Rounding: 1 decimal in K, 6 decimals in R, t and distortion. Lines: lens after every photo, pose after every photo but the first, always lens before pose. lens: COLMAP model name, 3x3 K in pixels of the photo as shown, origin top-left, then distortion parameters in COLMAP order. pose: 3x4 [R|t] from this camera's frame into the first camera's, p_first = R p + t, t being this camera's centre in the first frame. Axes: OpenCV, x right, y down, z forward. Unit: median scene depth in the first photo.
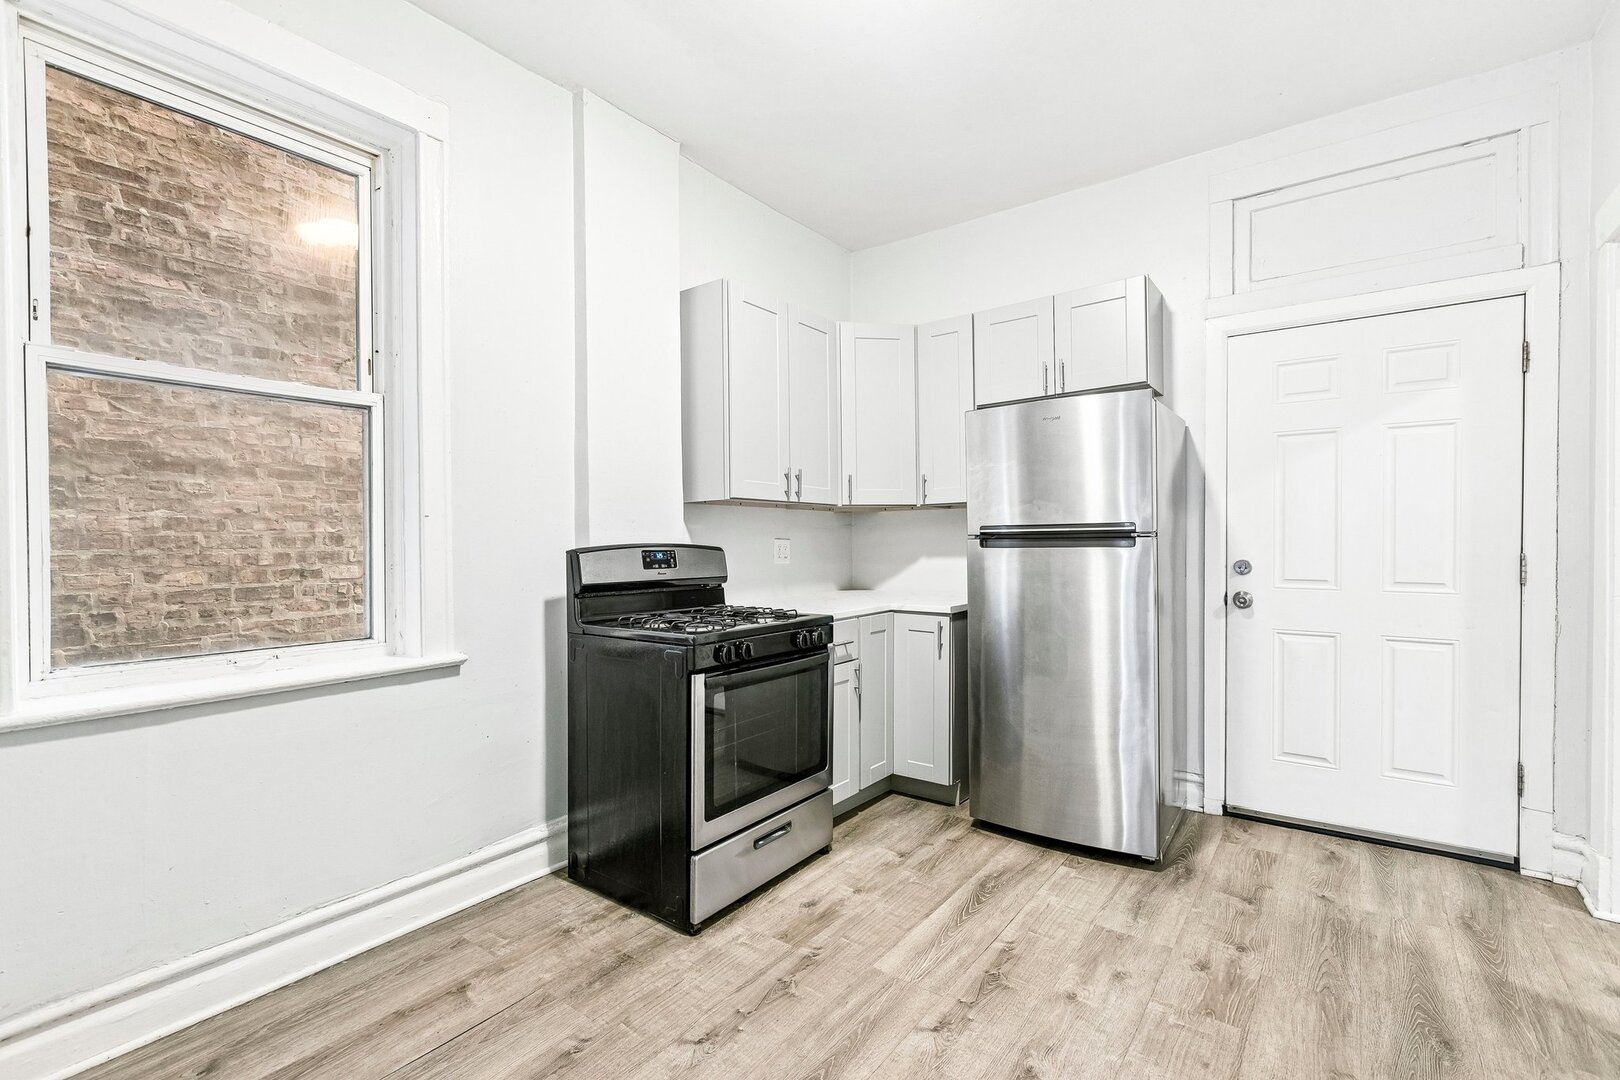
lens RADIAL K [[731.8, 0, 805.0], [0, 731.8, 543.1], [0, 0, 1]] dist [0.001349, -0.000320]
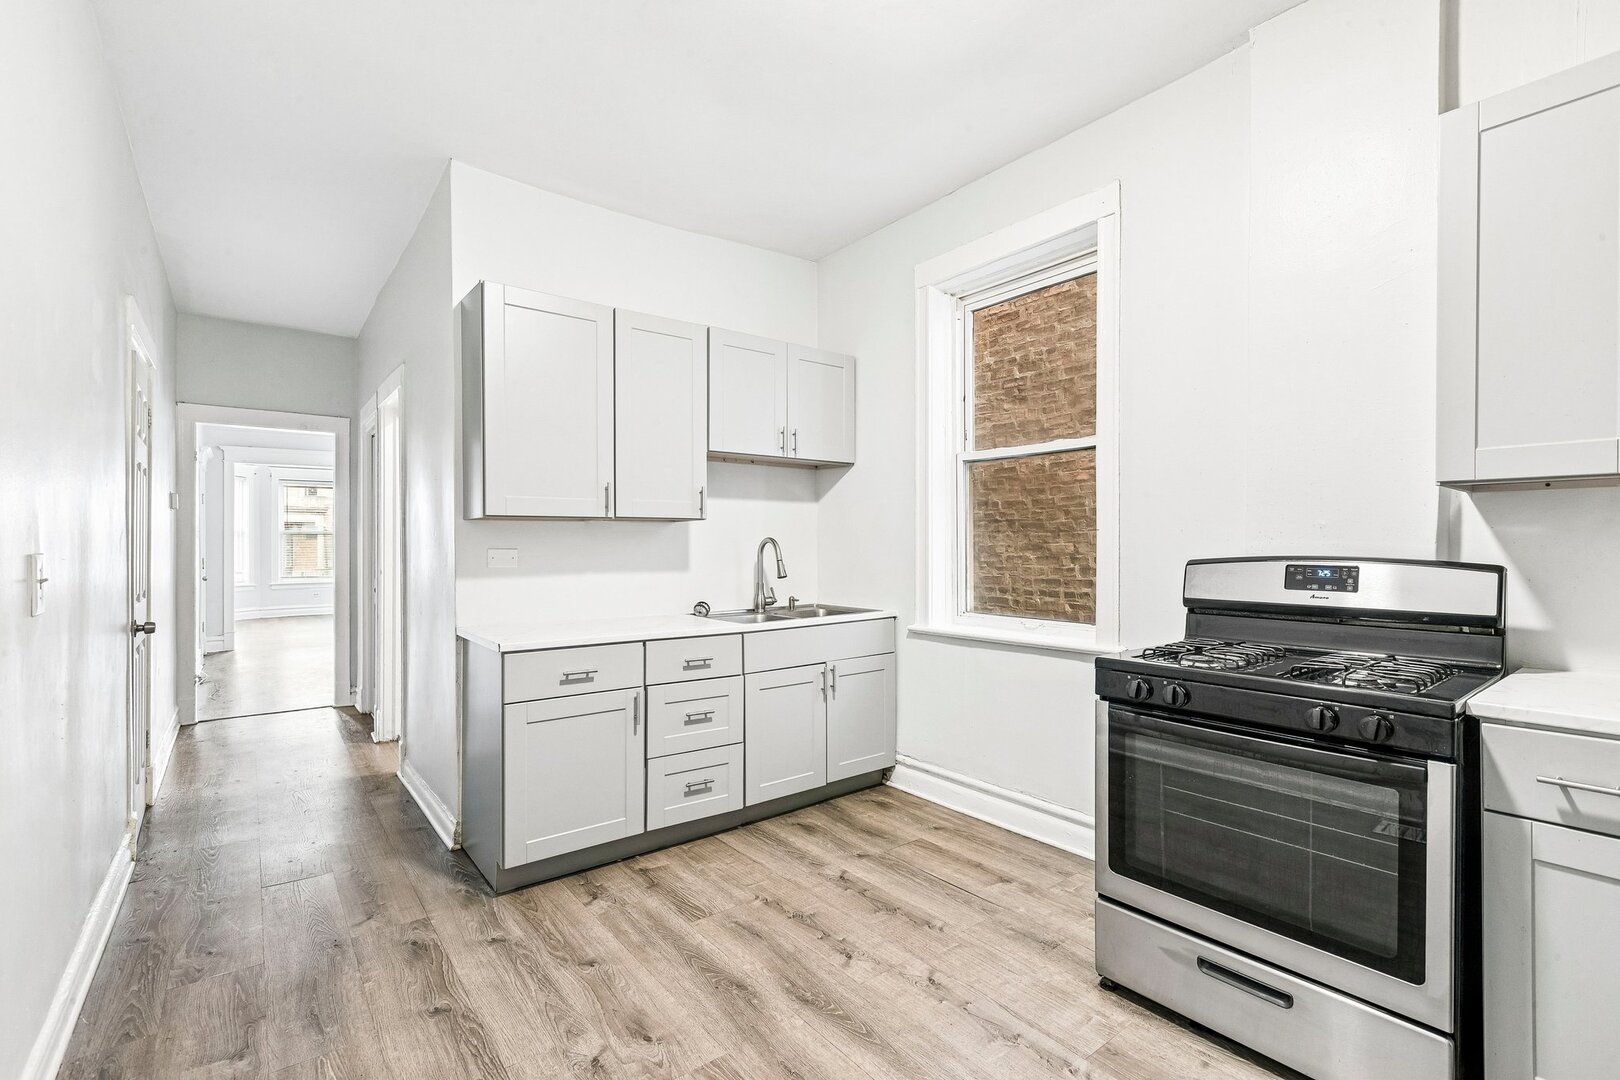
lens RADIAL K [[731.8, 0, 810.2], [0, 731.8, 544.0], [0, 0, 1]] dist [0.001349, -0.000320]
pose [[-0.269926, 0.002875, -0.962877, 0.913165], [-0.000183, 0.999995, 0.003037, -0.019660], [0.962881, 0.000996, -0.269925, 0.993605]]
